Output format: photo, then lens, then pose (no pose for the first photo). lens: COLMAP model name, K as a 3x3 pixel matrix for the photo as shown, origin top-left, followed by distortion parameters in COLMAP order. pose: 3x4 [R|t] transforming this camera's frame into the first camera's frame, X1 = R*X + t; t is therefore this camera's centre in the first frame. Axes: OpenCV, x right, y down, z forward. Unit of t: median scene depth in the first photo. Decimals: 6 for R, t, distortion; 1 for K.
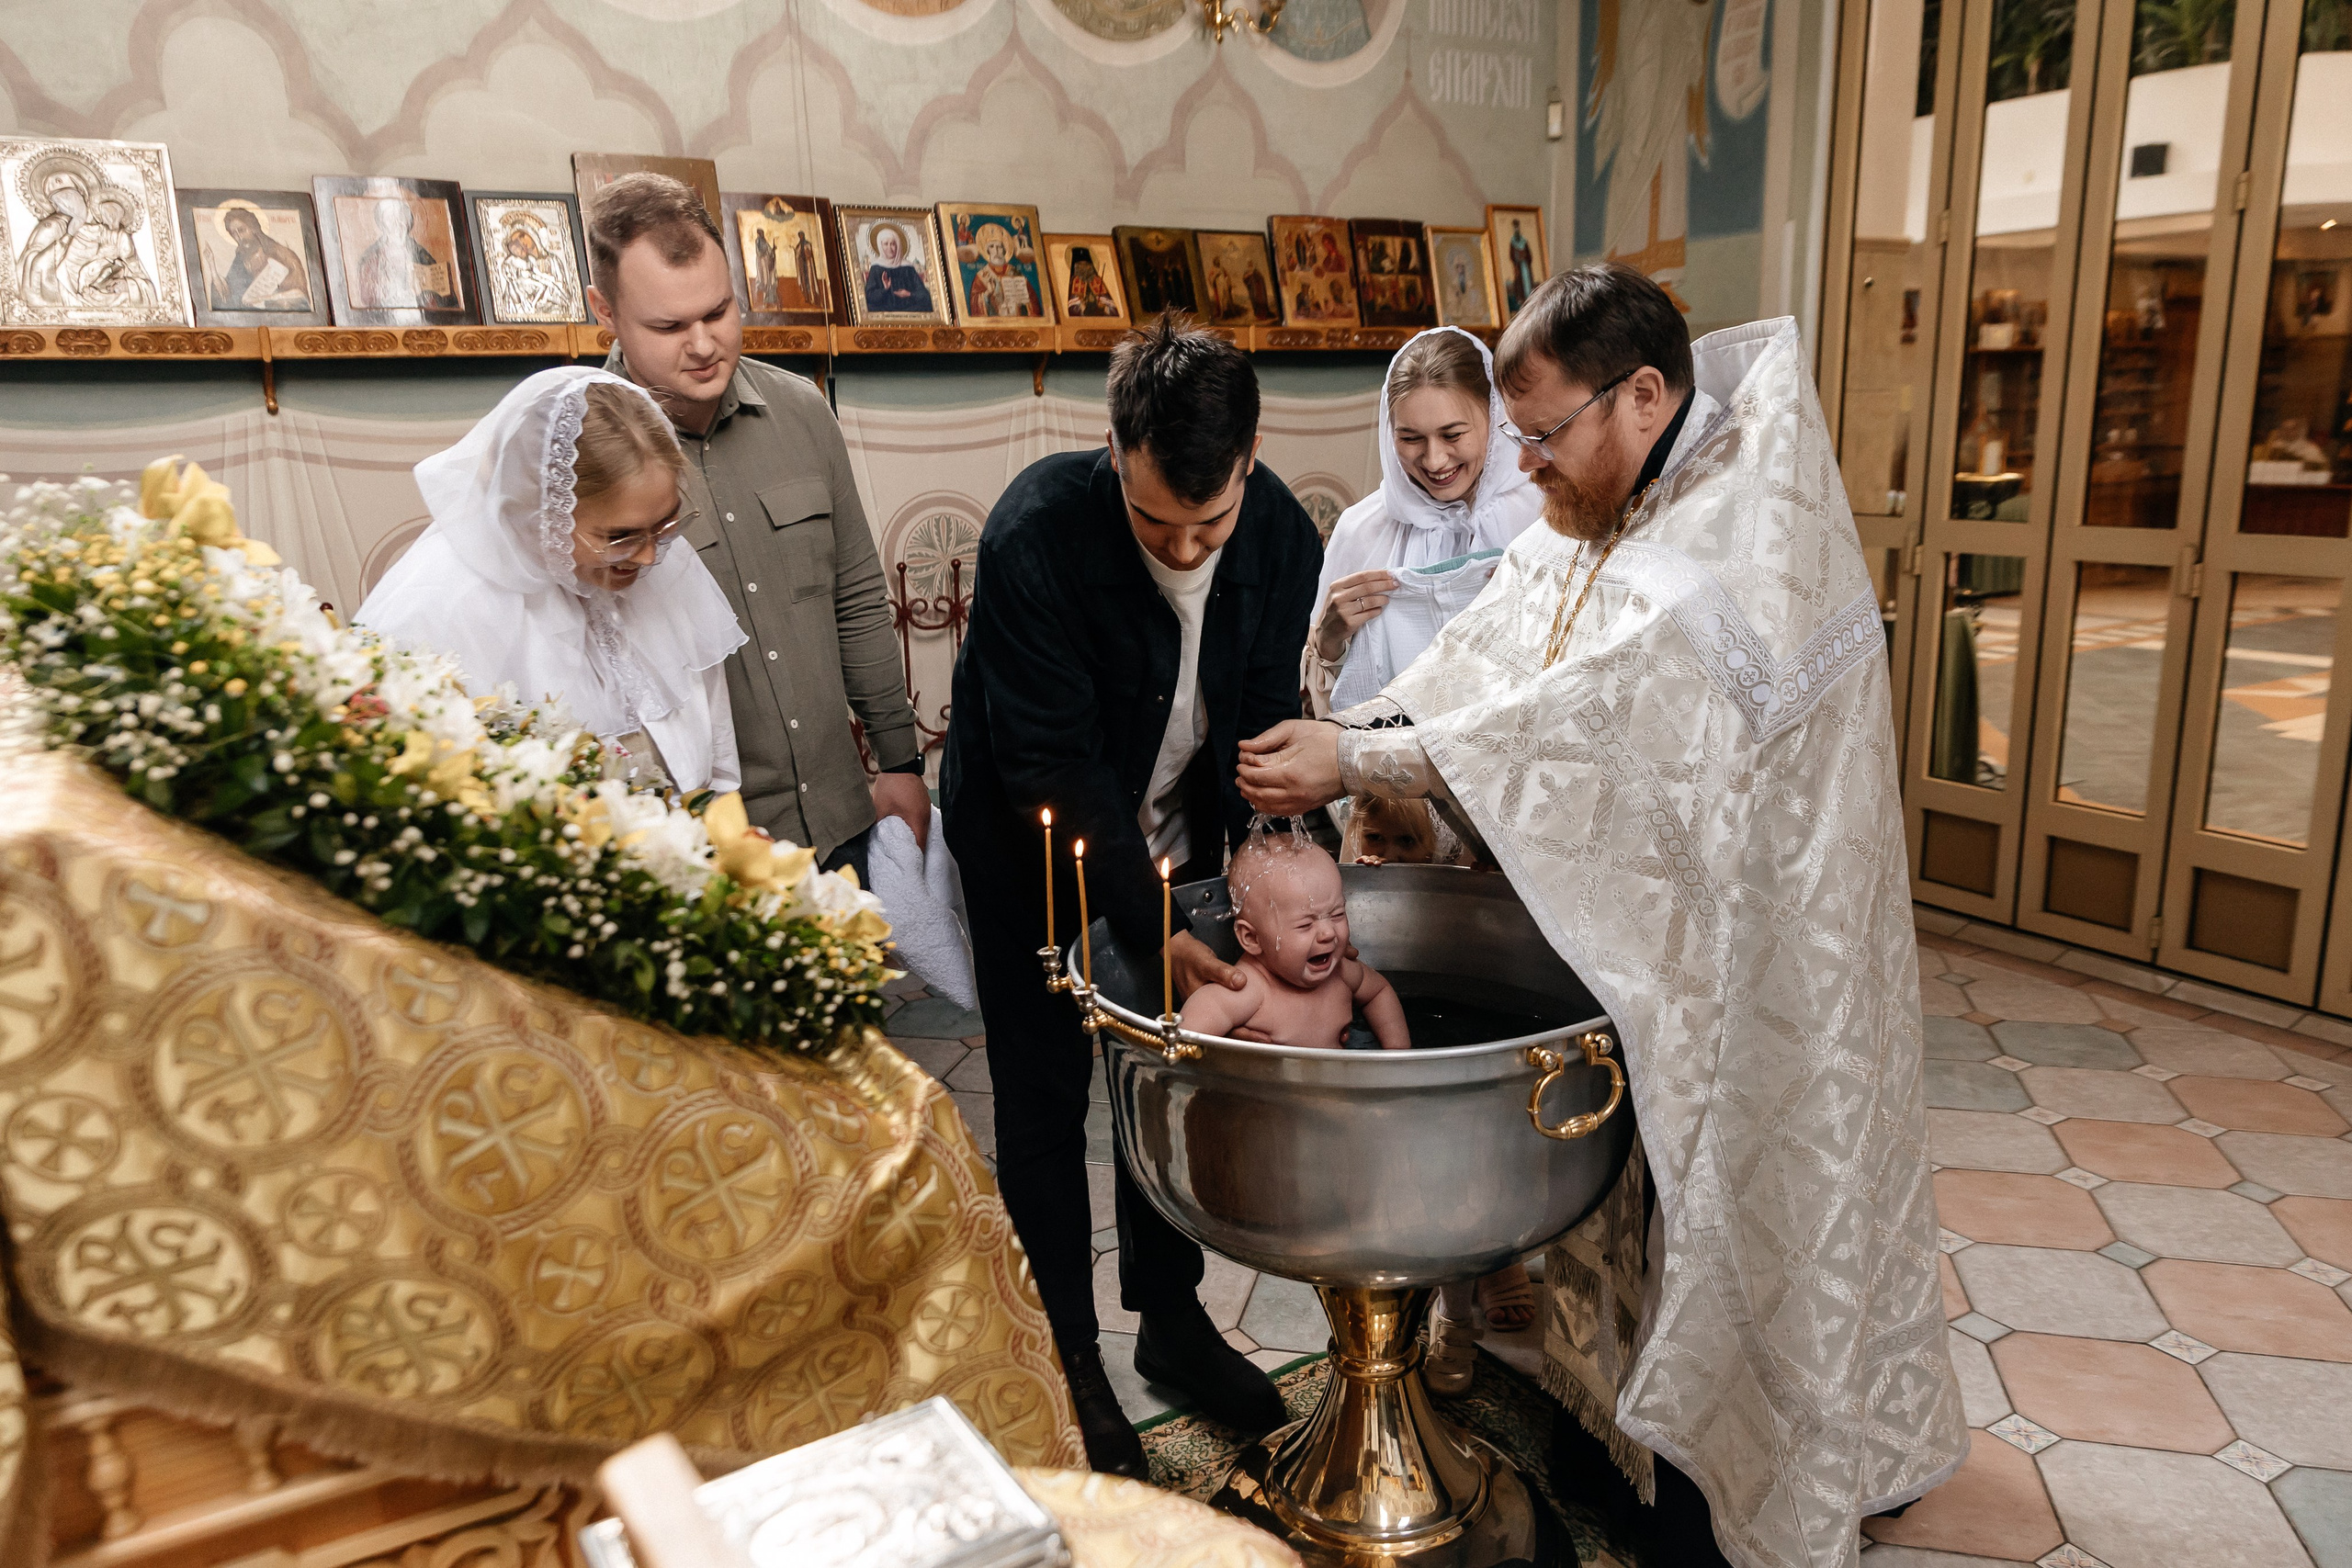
lens RADIAL K [[1644.3, 0, 1197.4], [0, 1644.3, 780.2], [0, 0, 1]] dist [0.010301, 0.001141]
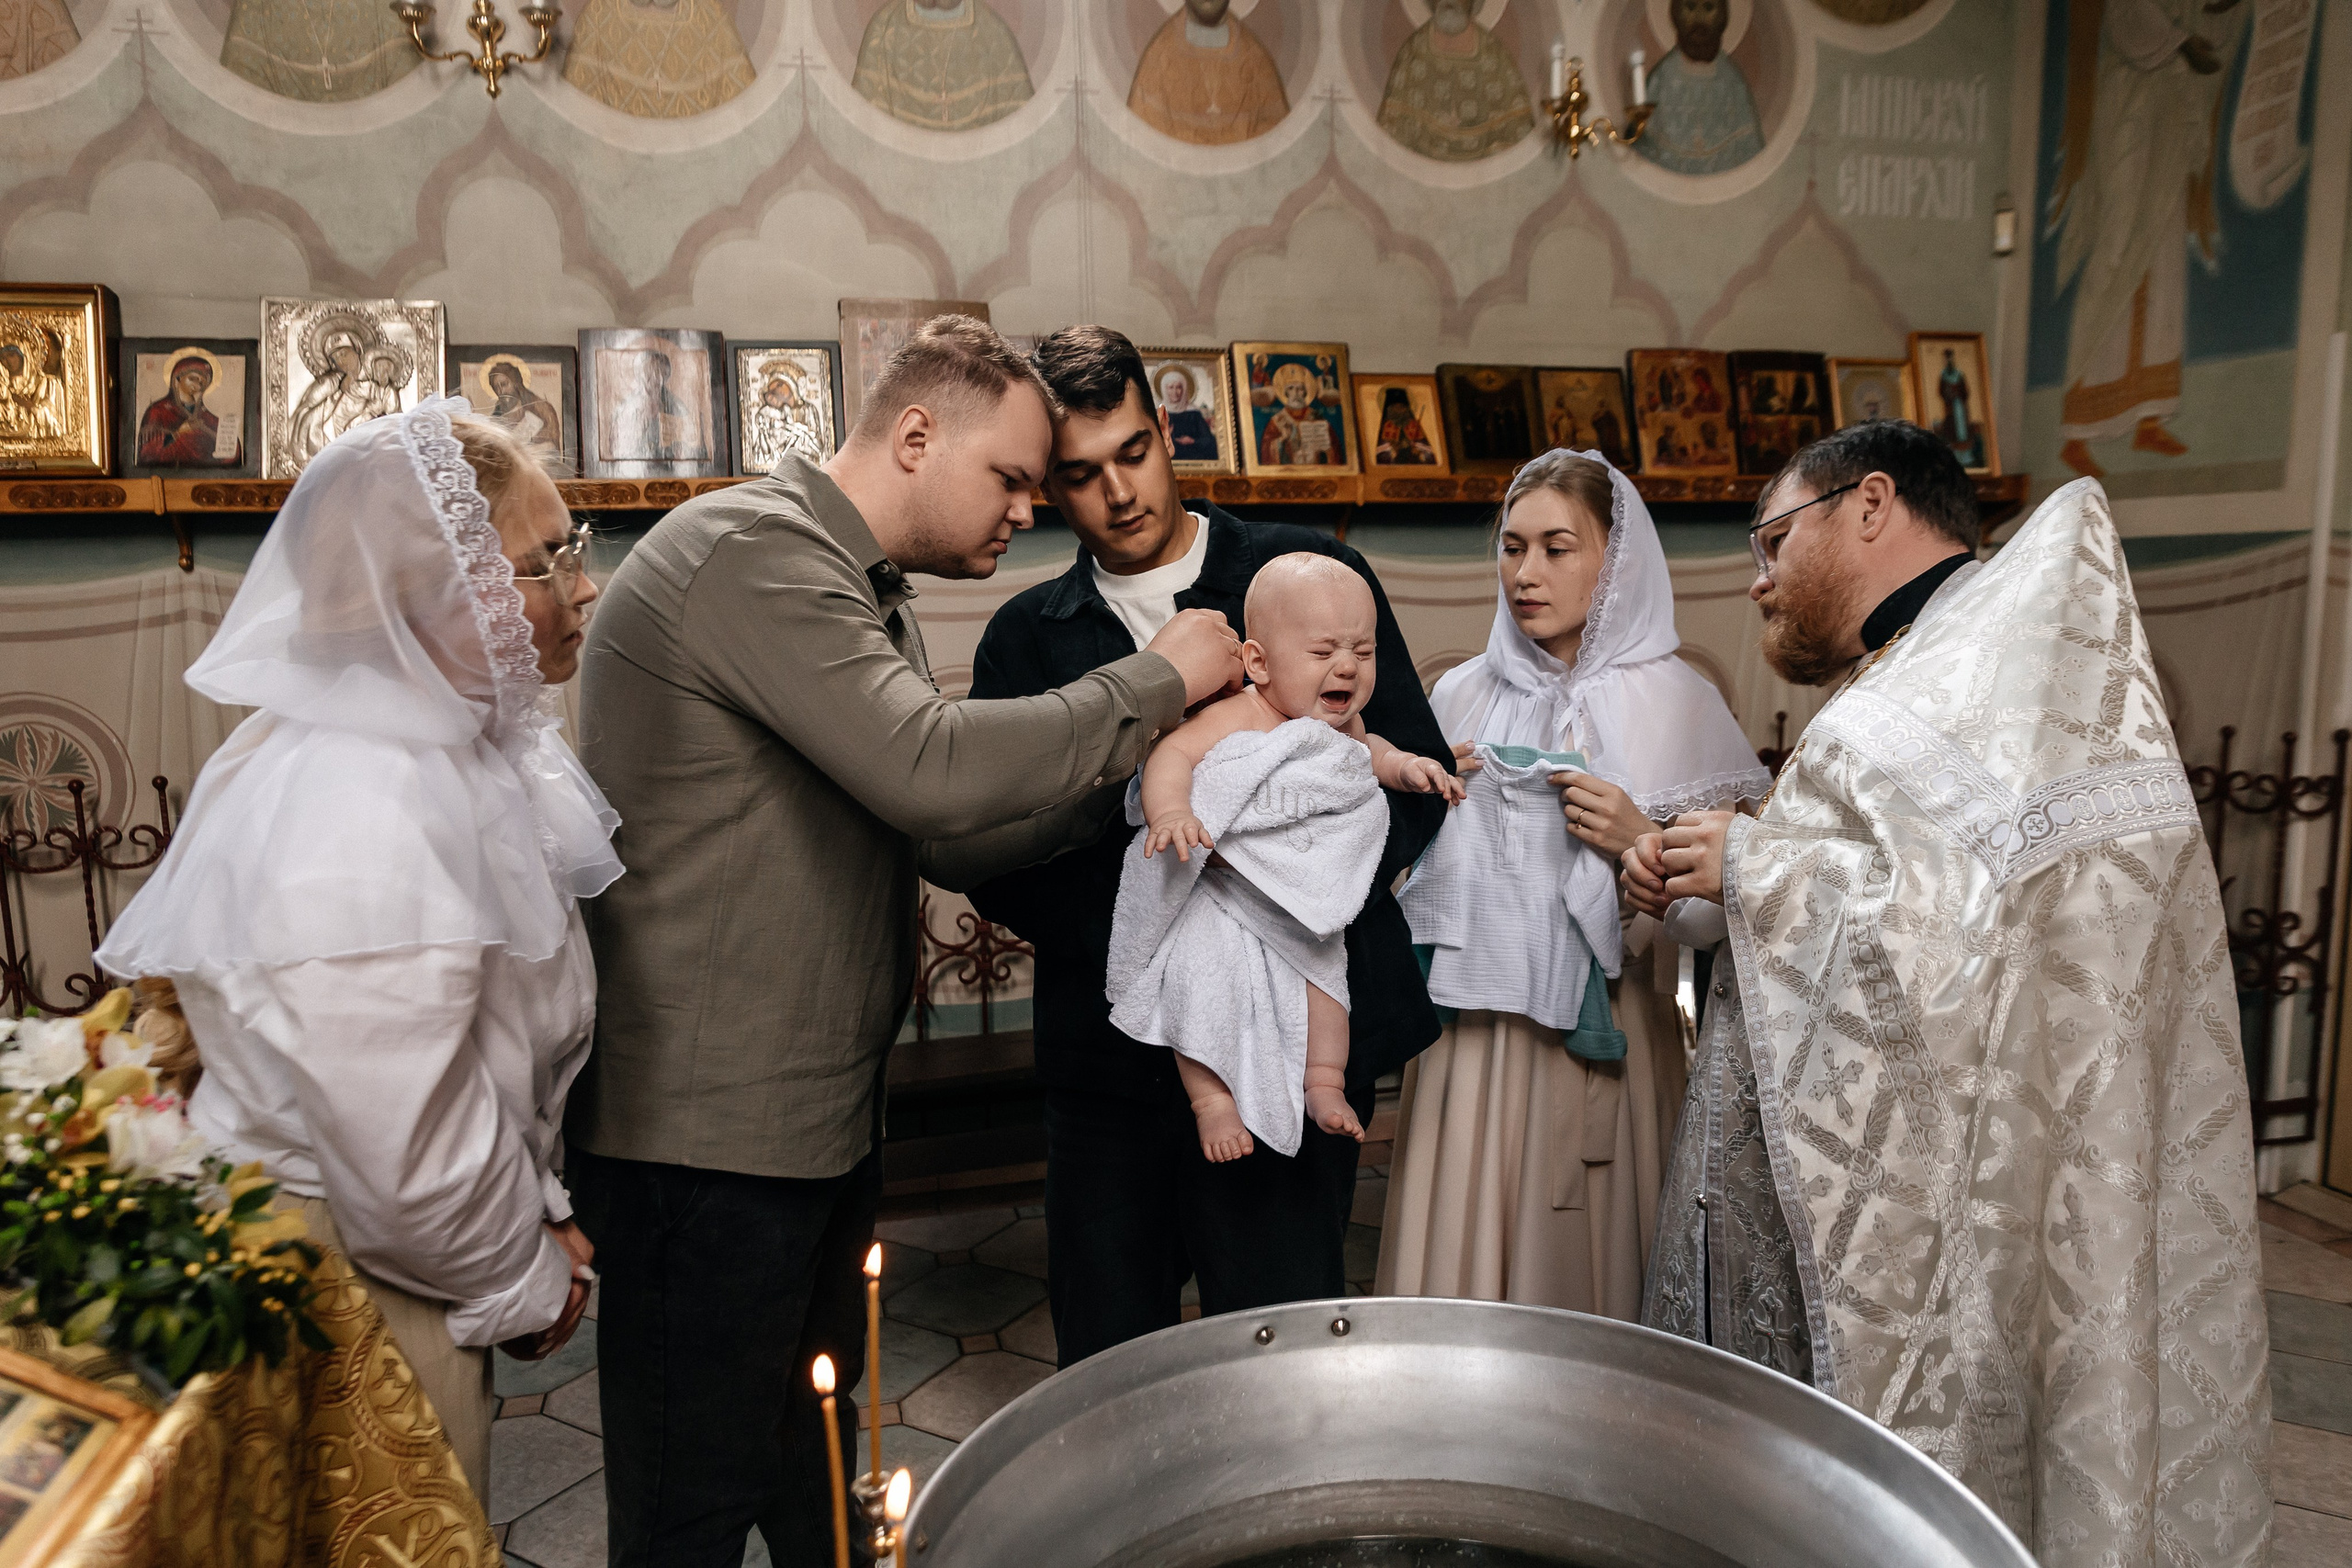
lens RADIAL K [[1556.1, 0, 1153.4], [0, 1556.1, 773.5], [0, 0, 1]] dist [-0.004266, 0.004943]
pose [[0.955230, 0.047757, -0.291983, 0.059492], [-0.073557, 0.994234, -0.078023, -0.043789], [0.286573, 0.096007, 0.953236, 0.189122]]
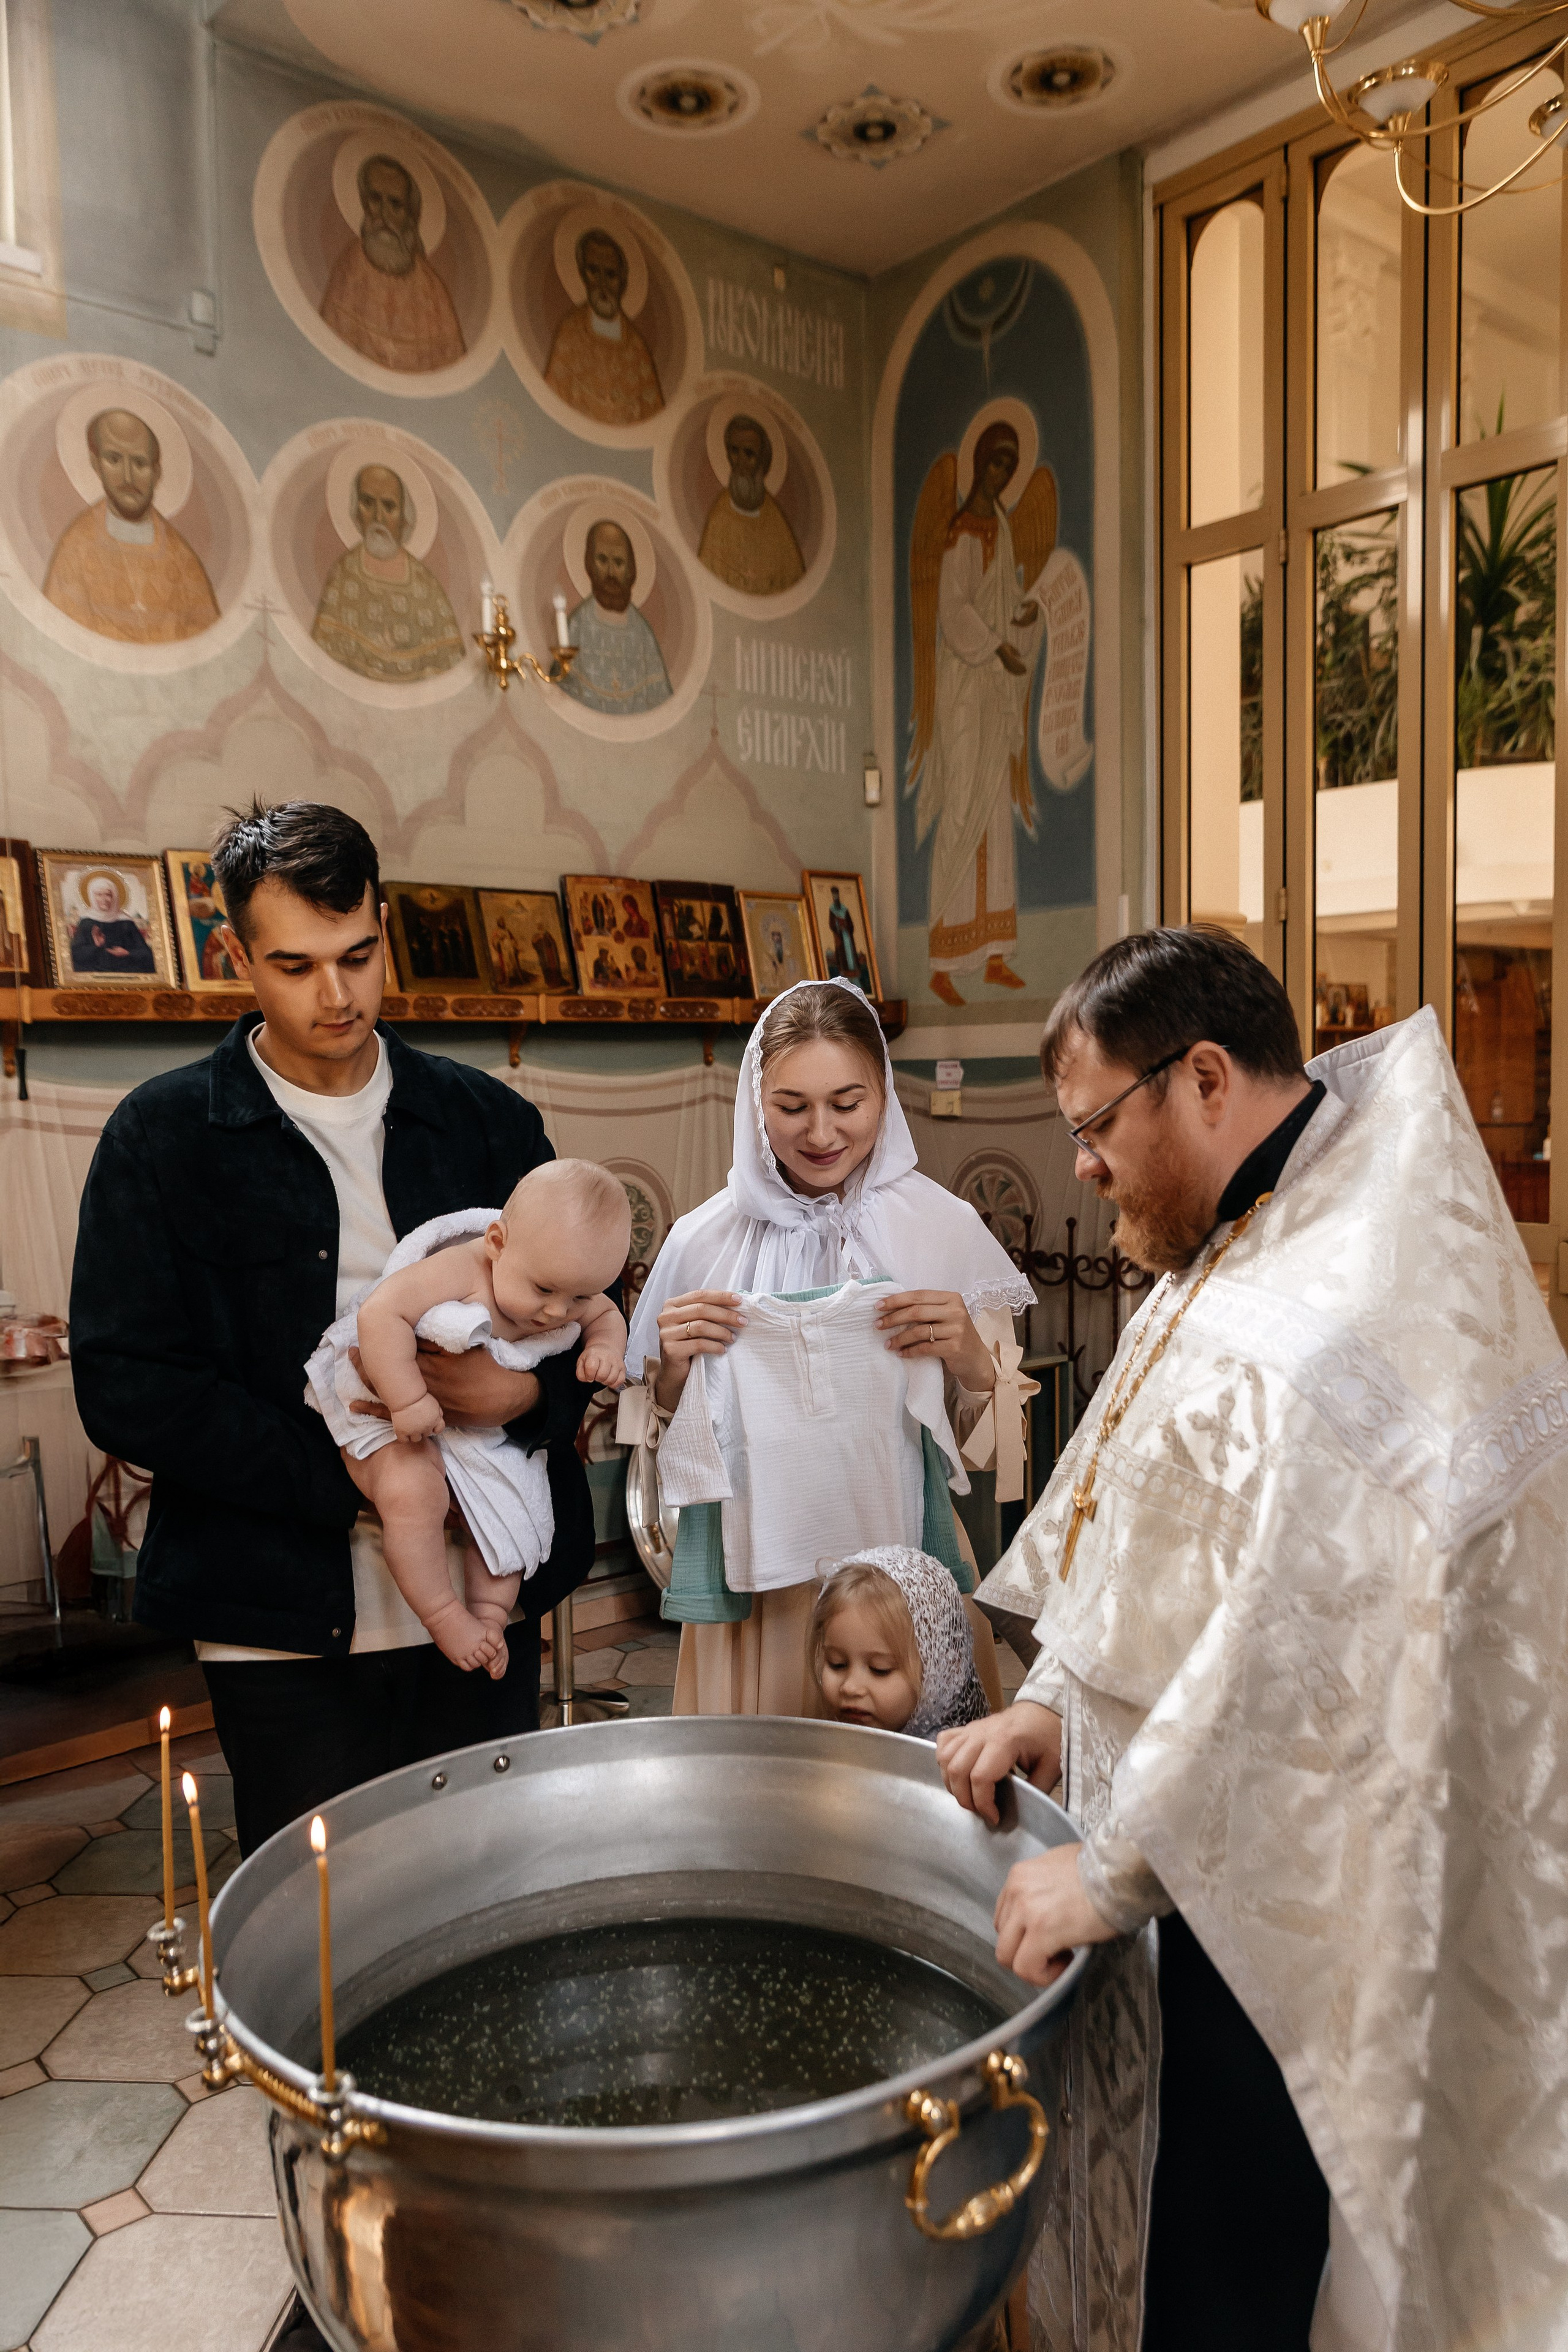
lens RADIAL K [[1763.3, 0, 796.1], [0, 1763.3, 1163.3], [0, 0, 1]] dist [-0.023163, 0.037295]
pose [[0.986591, -0.000789, 0.163211, 0.014137], [0.028929, 0.985001, -0.170109, -0.026628], [-0.160629, 0.172549, 0.971815, 0.091291]]
